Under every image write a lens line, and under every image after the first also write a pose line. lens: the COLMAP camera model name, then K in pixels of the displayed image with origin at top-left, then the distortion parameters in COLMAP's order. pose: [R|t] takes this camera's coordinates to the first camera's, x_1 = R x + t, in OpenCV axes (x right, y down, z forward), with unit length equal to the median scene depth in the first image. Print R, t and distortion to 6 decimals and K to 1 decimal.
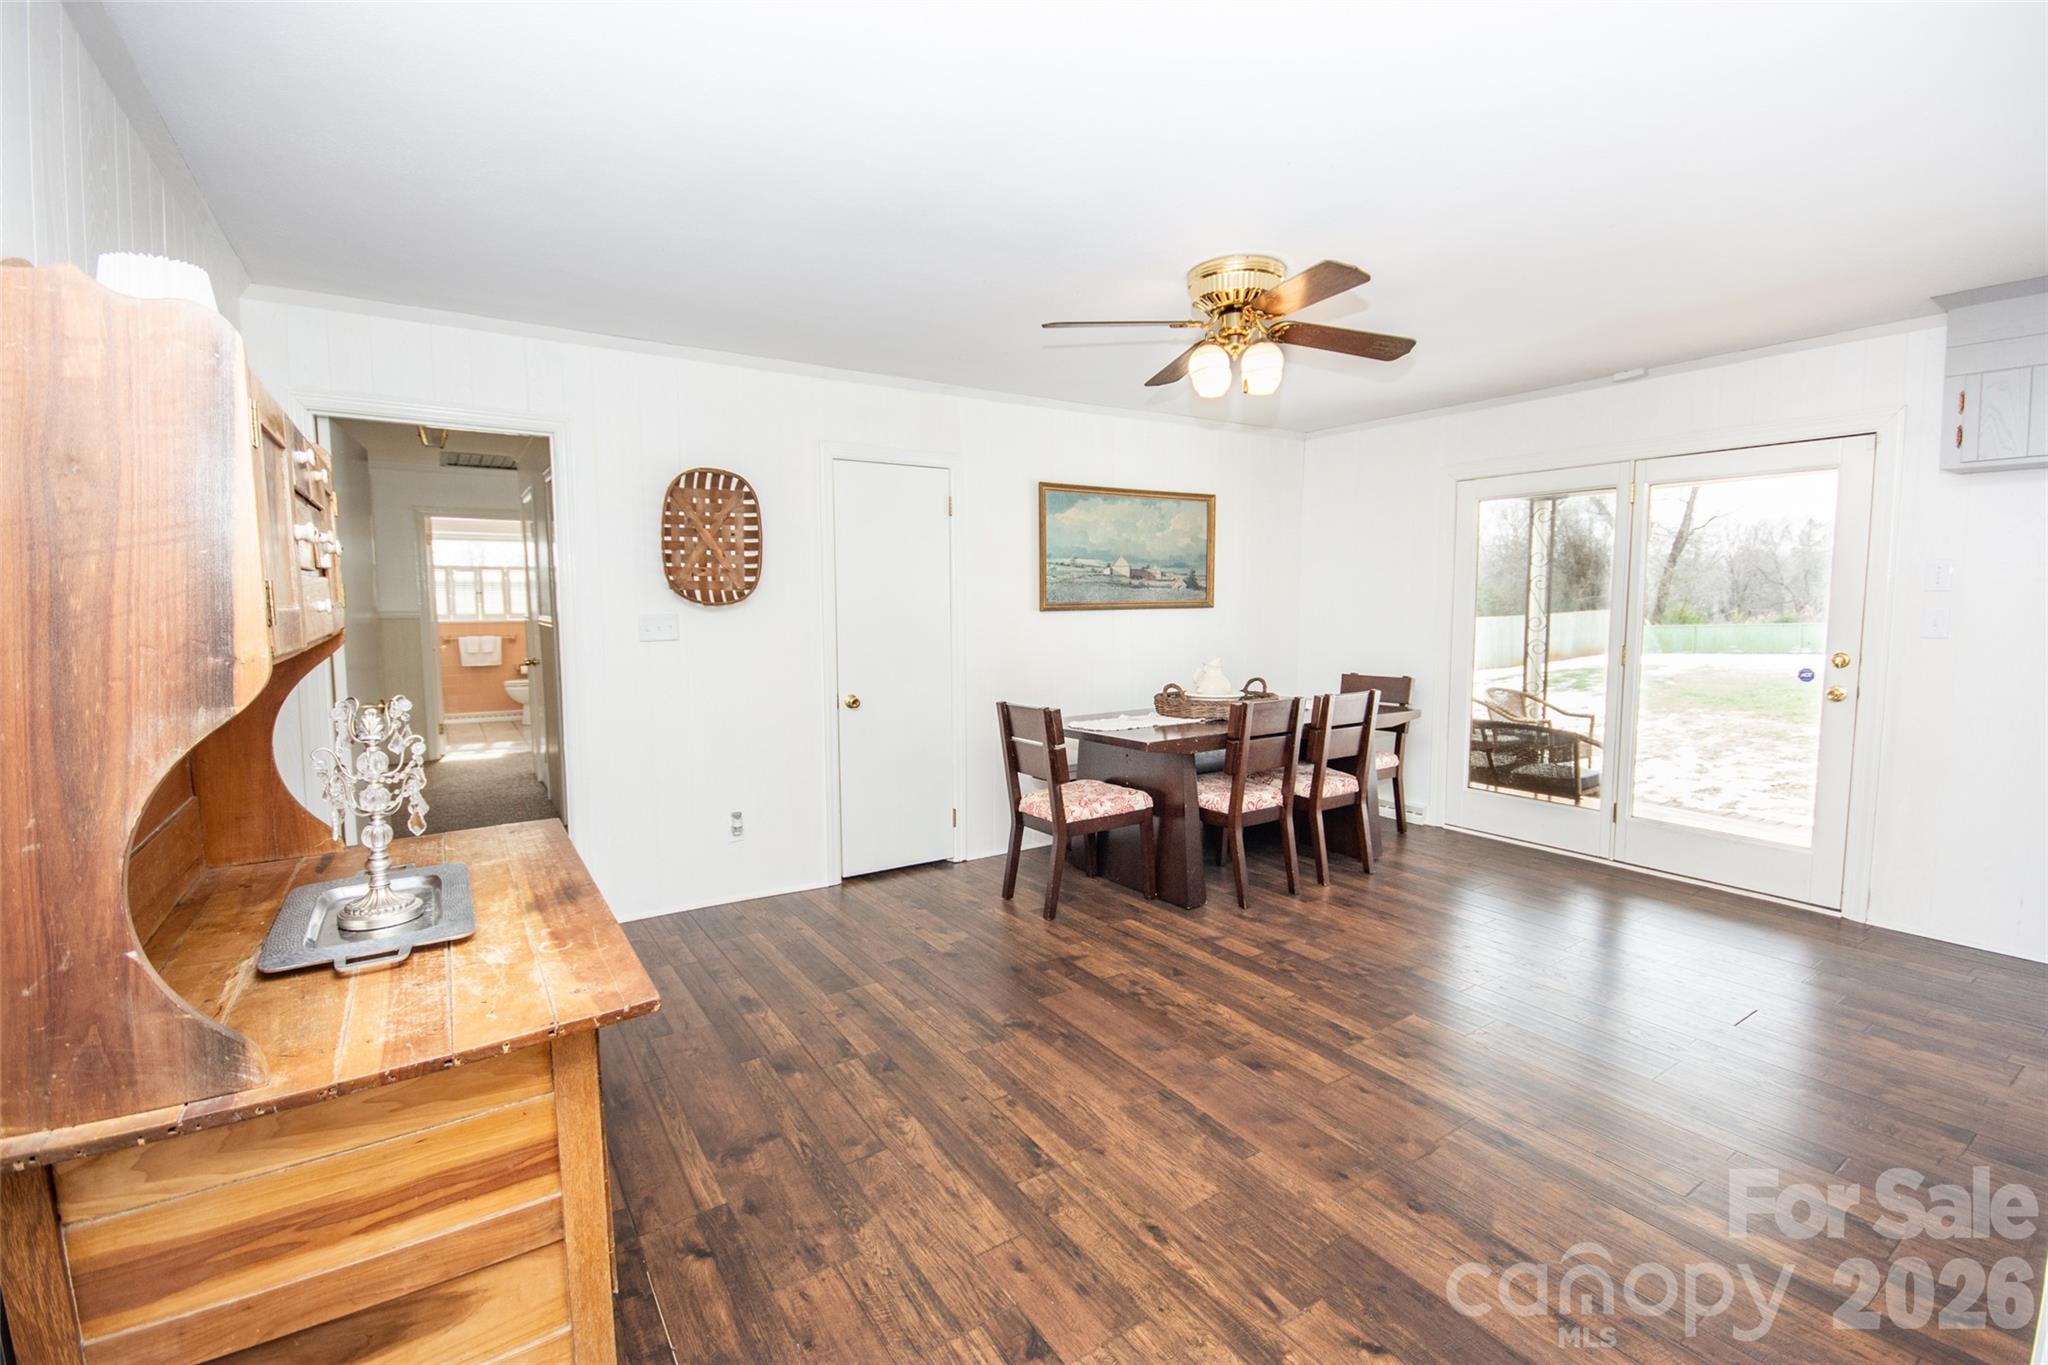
lens RADIAL K [[909.4, 0, 1030.6], [0, 909.4, 676.0], [0, 0, 1]] dist [-0.004842, -0.000778]
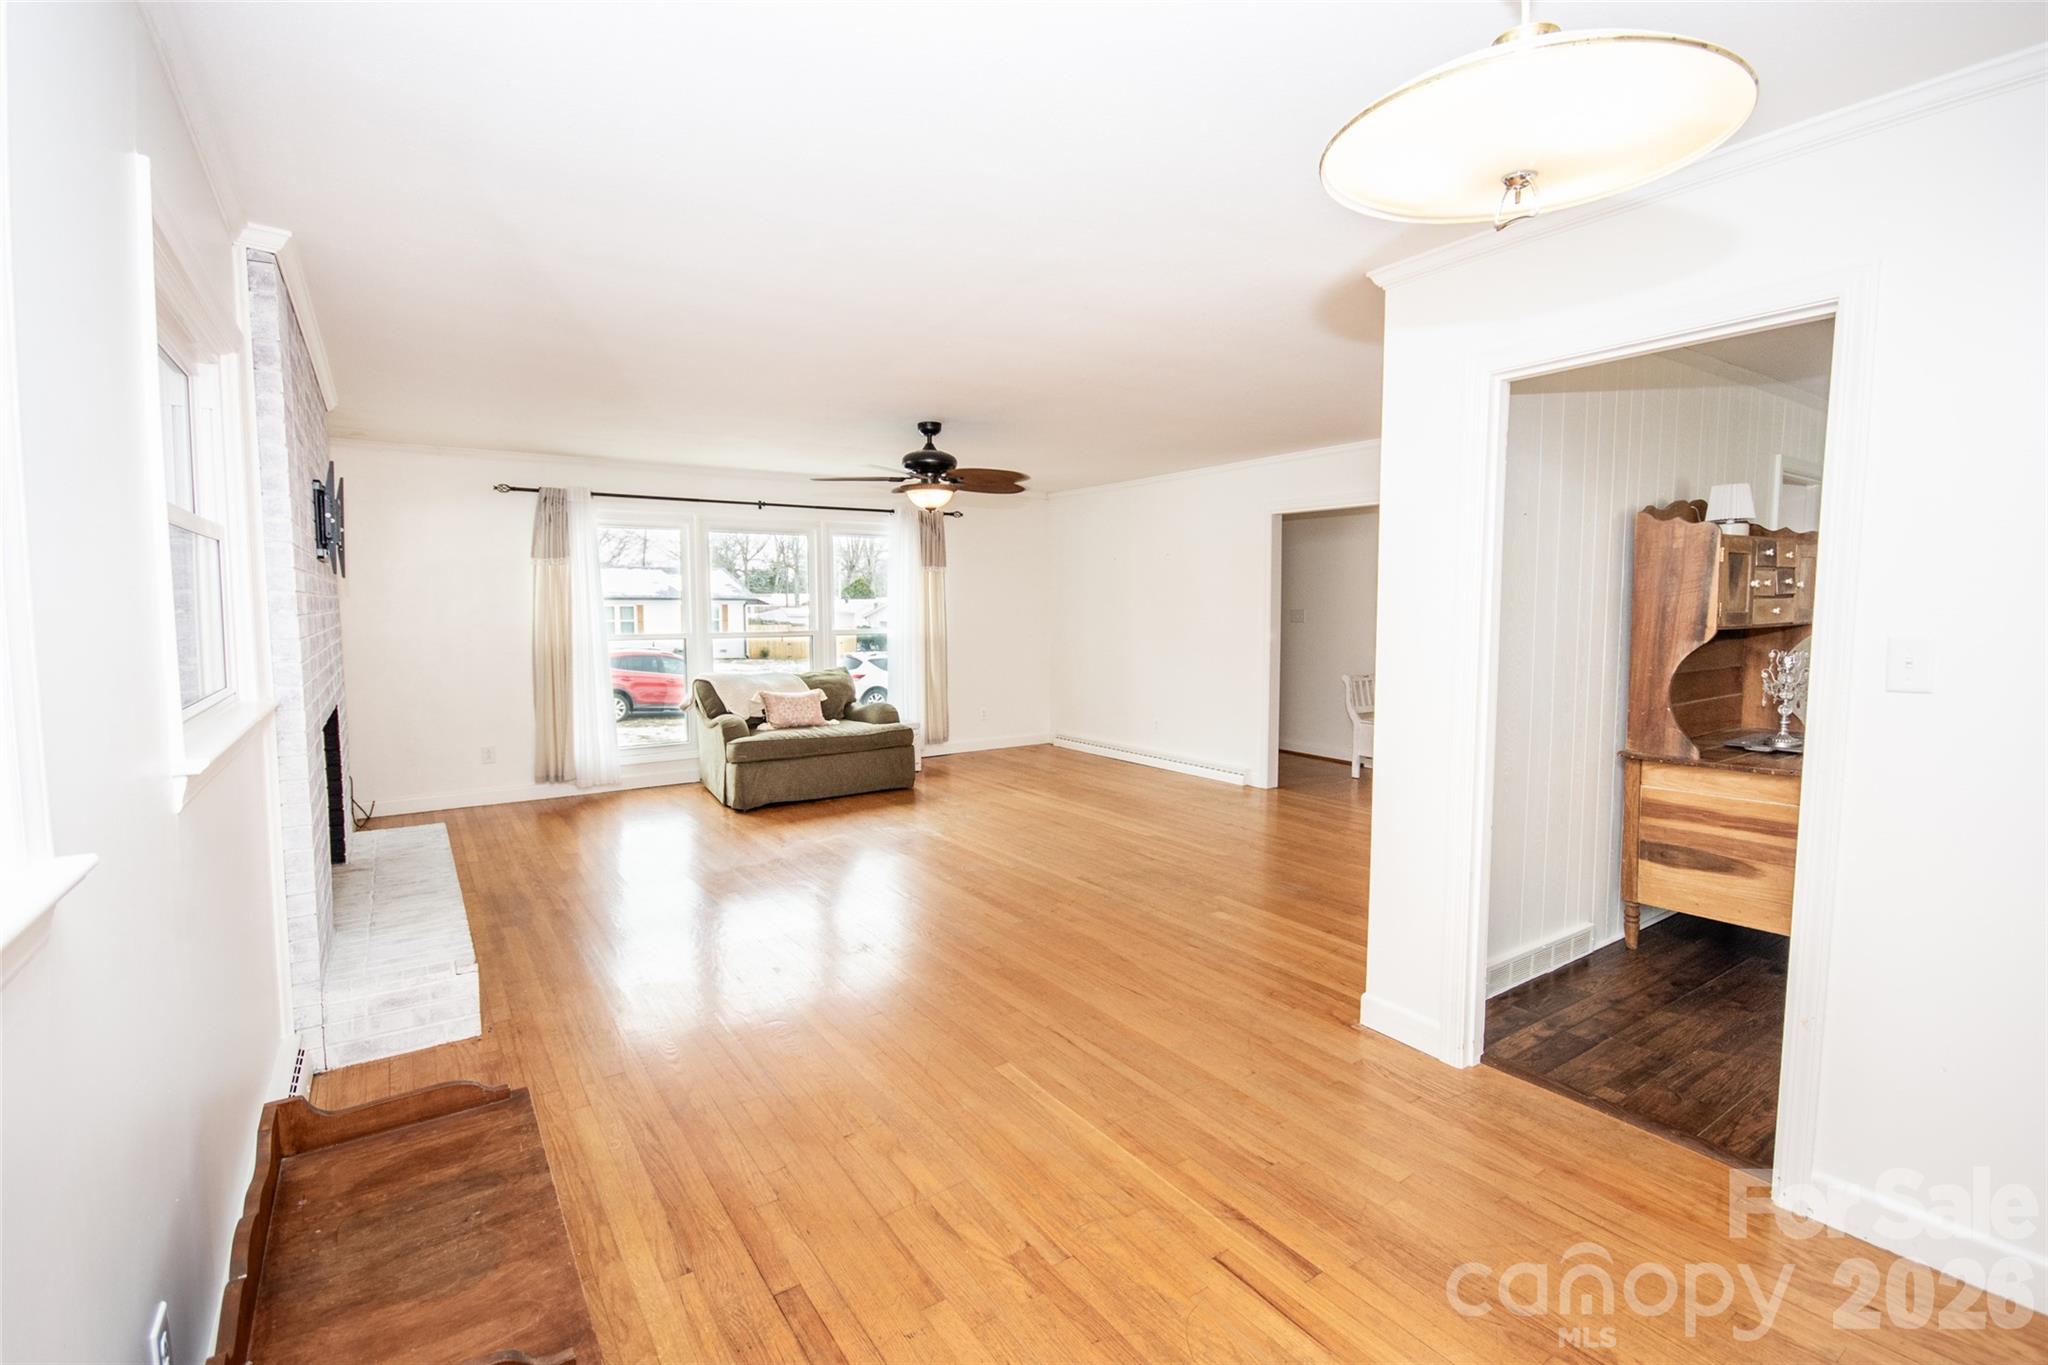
lens RADIAL K [[928.2, 0, 1035.2], [0, 928.2, 678.7], [0, 0, 1]] dist [-0.000858, -0.000817]
pose [[0.029374, 0.087676, -0.995716, 0.566985], [-0.083141, 0.992908, 0.084976, 0.020201], [0.996105, 0.080288, 0.036455, -0.358559]]
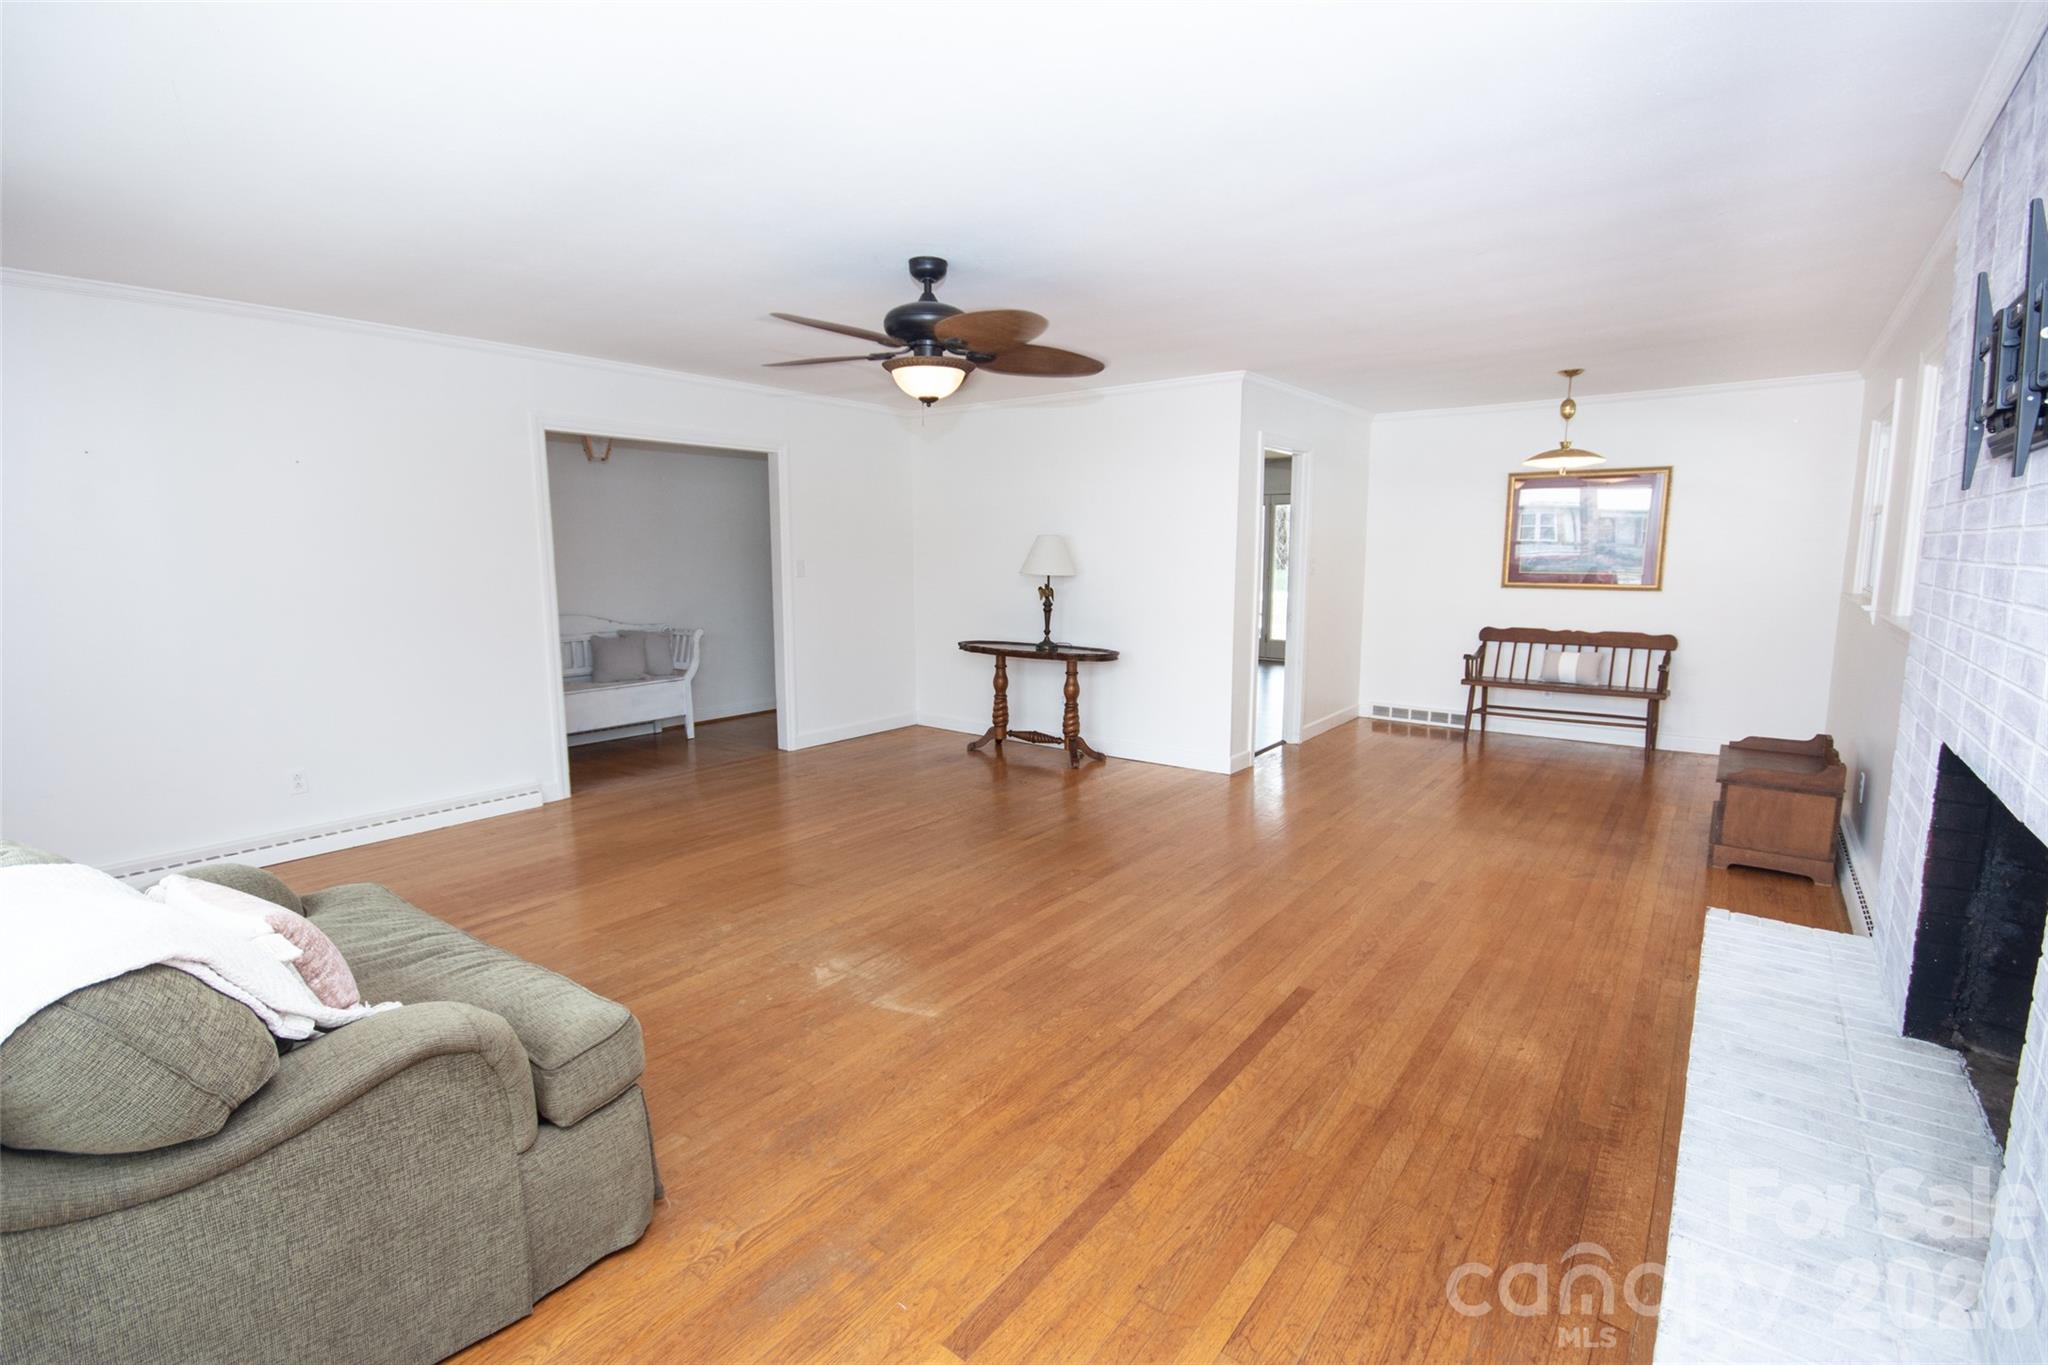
lens RADIAL K [[909.4, 0, 1030.6], [0, 909.4, 676.0], [0, 0, 1]] dist [-0.004842, -0.000778]
pose [[0.944444, -0.041974, 0.325980, -0.789385], [0.024396, 0.998028, 0.057828, 0.098272], [-0.327765, -0.046663, 0.943606, -1.186625]]
